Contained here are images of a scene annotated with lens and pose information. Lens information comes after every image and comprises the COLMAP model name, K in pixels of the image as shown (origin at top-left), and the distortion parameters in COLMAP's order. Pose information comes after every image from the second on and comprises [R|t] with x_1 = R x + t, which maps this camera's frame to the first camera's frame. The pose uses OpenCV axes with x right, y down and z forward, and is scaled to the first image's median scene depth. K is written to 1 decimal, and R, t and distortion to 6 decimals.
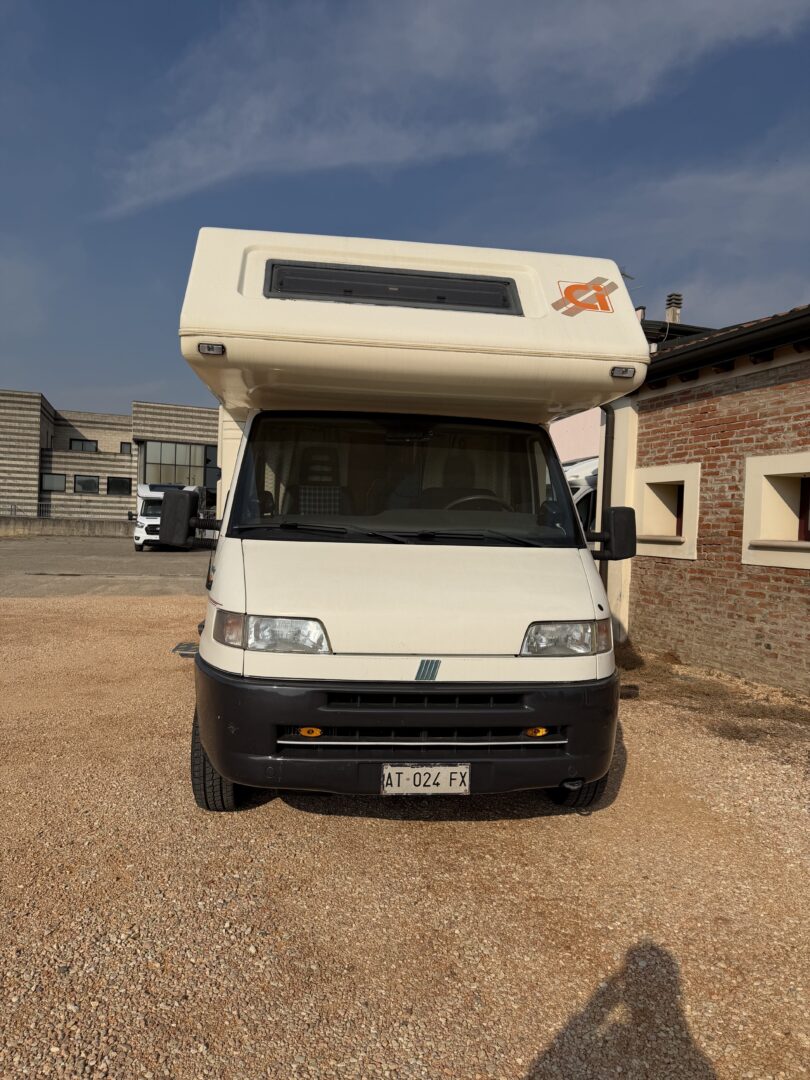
lens RADIAL K [[769.2, 0, 403.2], [0, 769.2, 534.6], [0, 0, 1]] dist [0.034970, -0.034283]
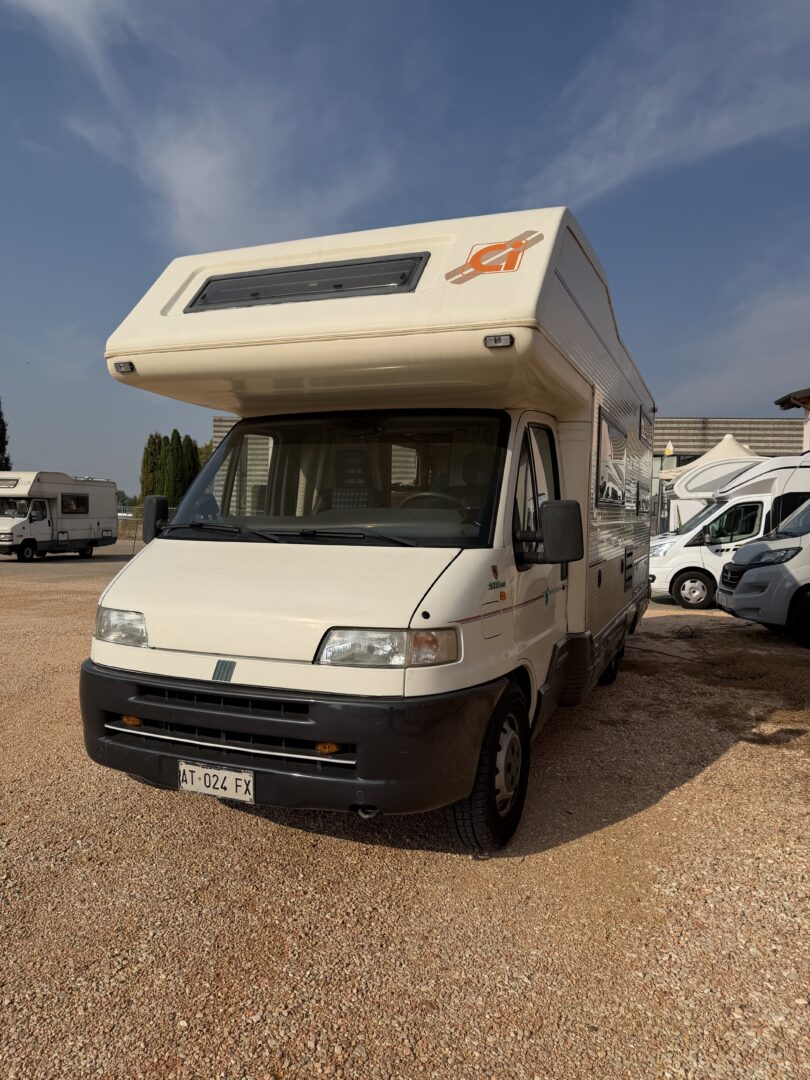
lens RADIAL K [[769.2, 0, 410.7], [0, 769.2, 538.7], [0, 0, 1]] dist [0.034970, -0.034283]
pose [[0.874681, -0.001662, -0.484696, 0.608277], [-0.001124, 0.999984, -0.005457, 0.010707], [0.484698, 0.005318, 0.874666, 0.216155]]
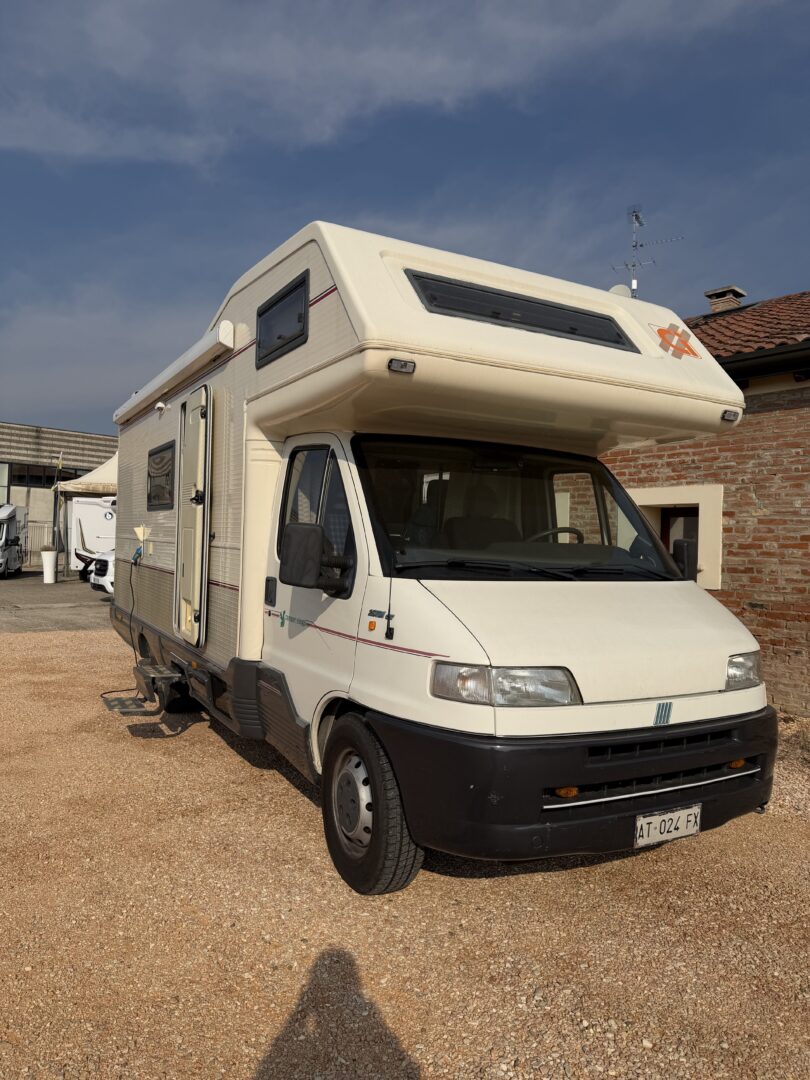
lens RADIAL K [[769.2, 0, 406.5], [0, 769.2, 543.4], [0, 0, 1]] dist [0.034970, -0.034283]
pose [[0.925541, -0.005299, 0.378609, -0.541521], [0.009732, 0.999905, -0.009794, -0.027624], [-0.378521, 0.012749, 0.925505, 0.180706]]
